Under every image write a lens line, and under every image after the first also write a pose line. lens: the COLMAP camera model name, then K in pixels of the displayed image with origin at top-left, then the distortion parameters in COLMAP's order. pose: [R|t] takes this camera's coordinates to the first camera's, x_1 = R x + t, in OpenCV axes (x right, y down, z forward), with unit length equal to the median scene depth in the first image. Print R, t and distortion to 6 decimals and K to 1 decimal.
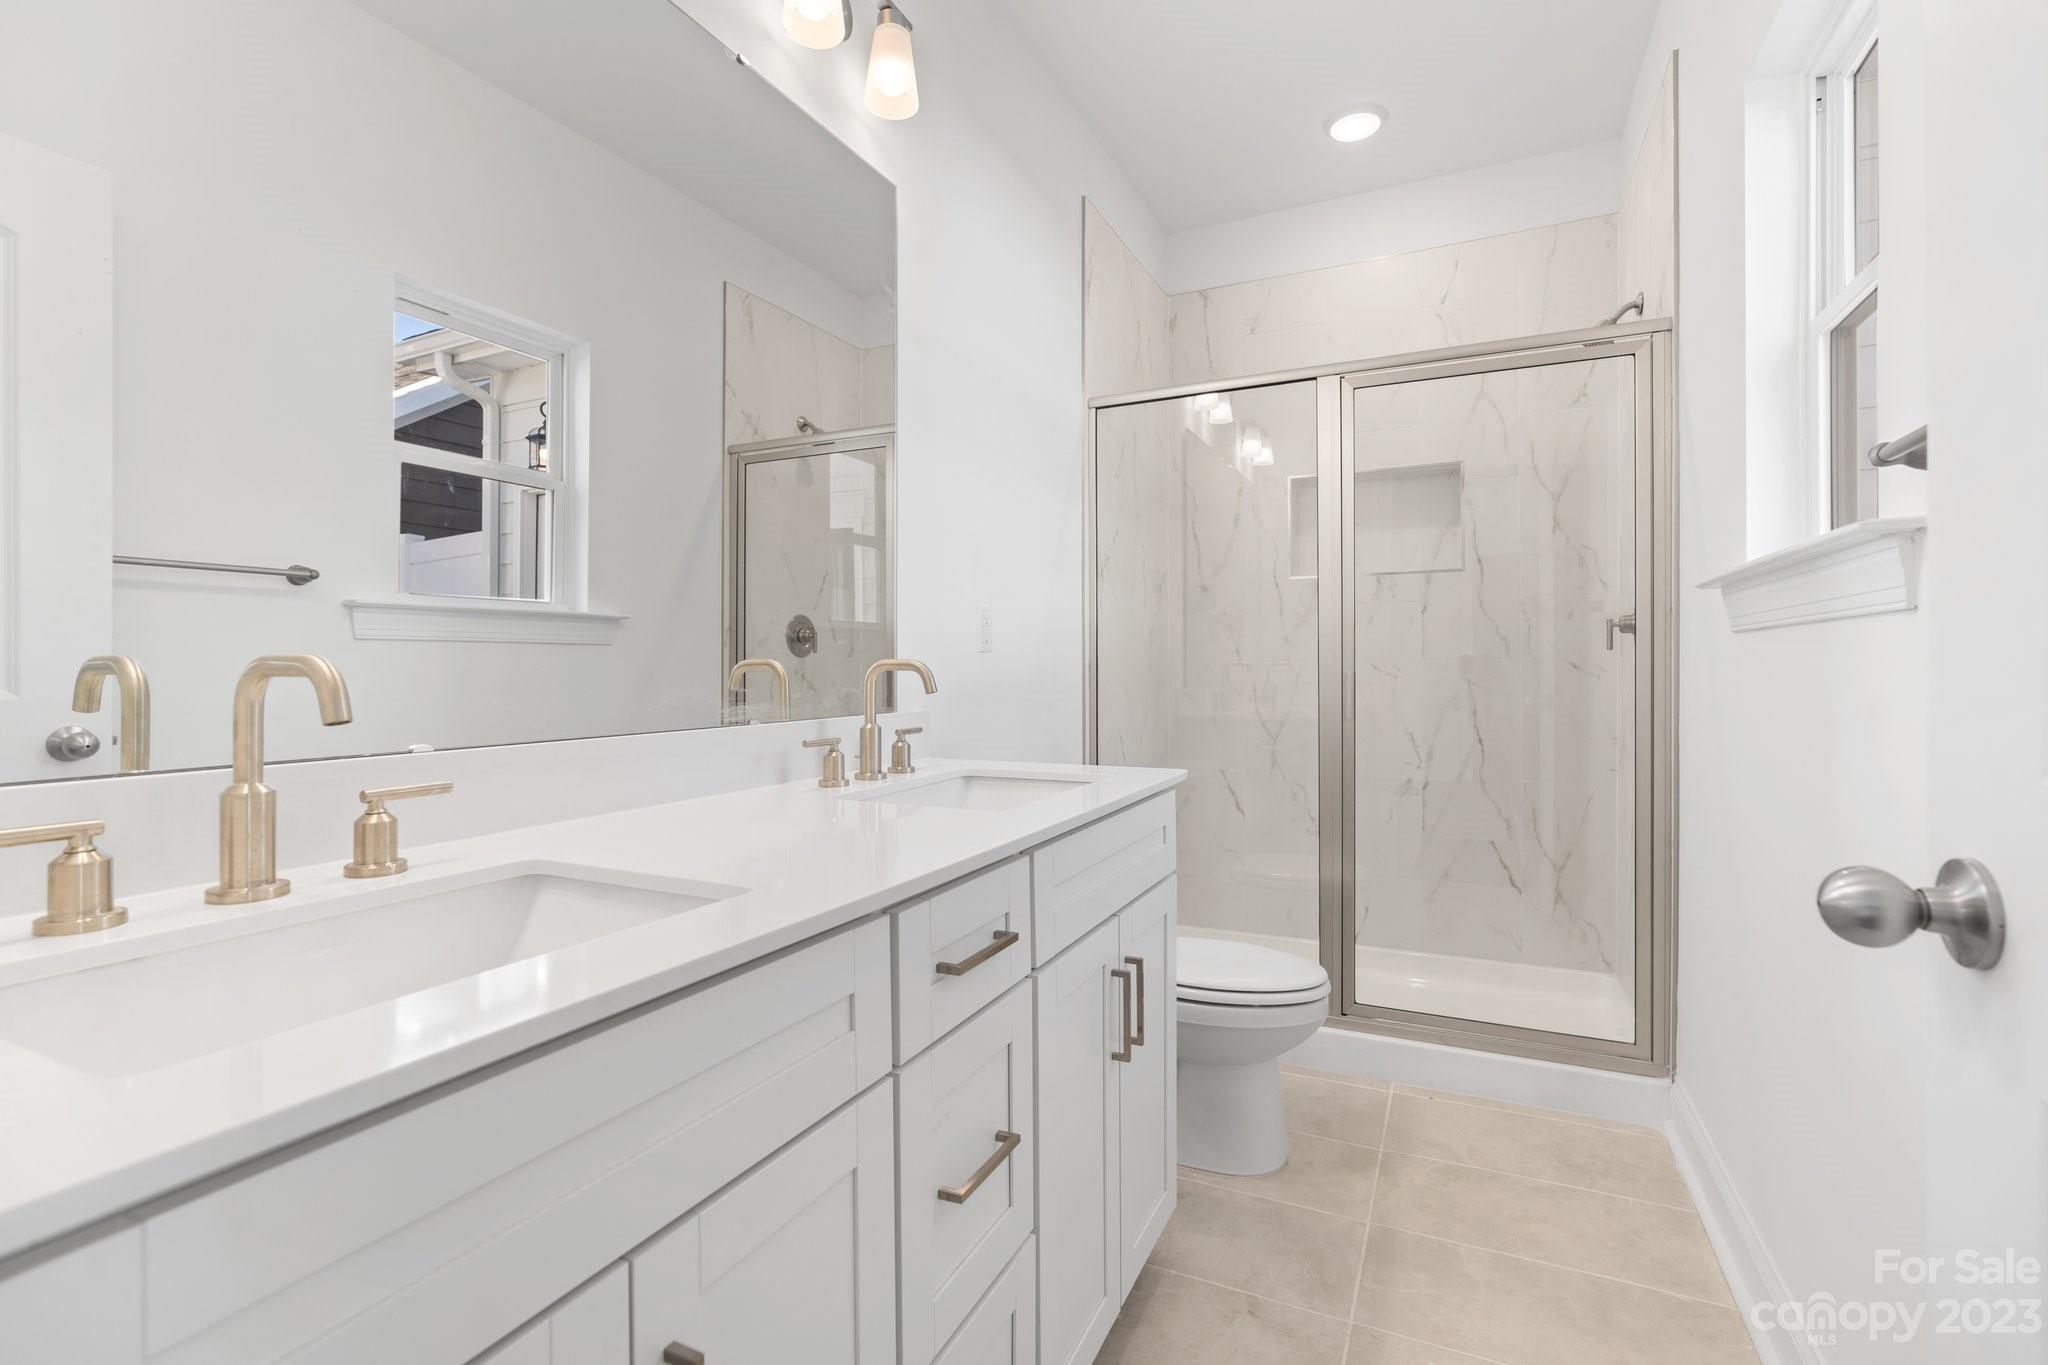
lens RADIAL K [[937.9, 0, 1024.0], [0, 937.9, 682.5], [0, 0, 1]] dist [-0.003202, 0.000188]
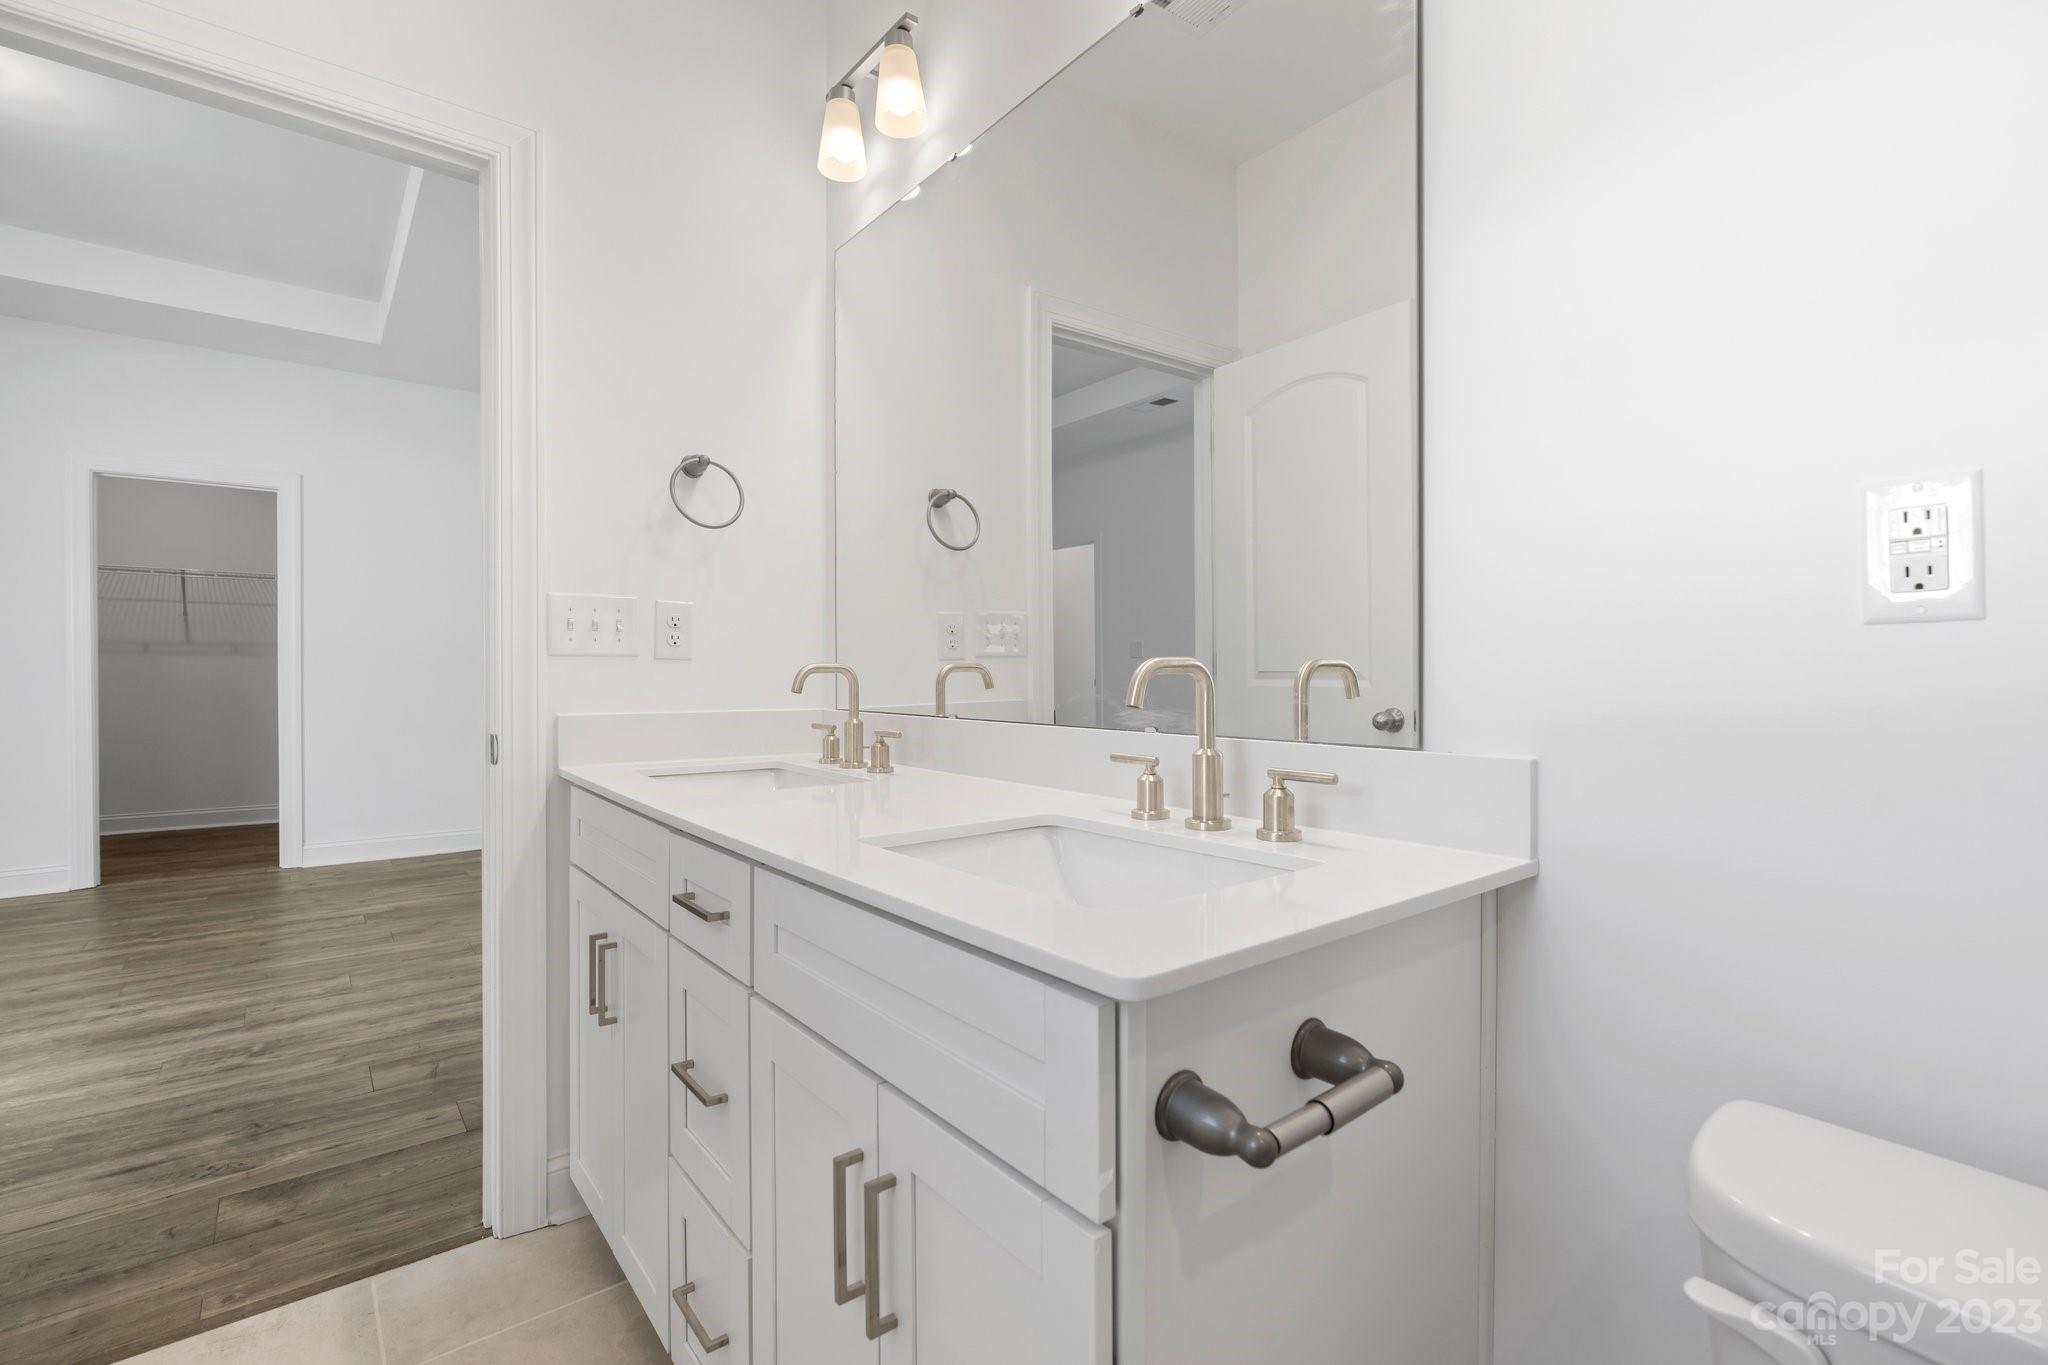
lens RADIAL K [[937.9, 0, 1024.0], [0, 937.9, 682.5], [0, 0, 1]] dist [-0.003202, 0.000188]
pose [[-0.449565, 0.006595, -0.893223, 0.551625], [-0.020152, 0.999643, 0.017524, -0.016843], [0.893020, 0.025879, -0.449272, 1.261035]]
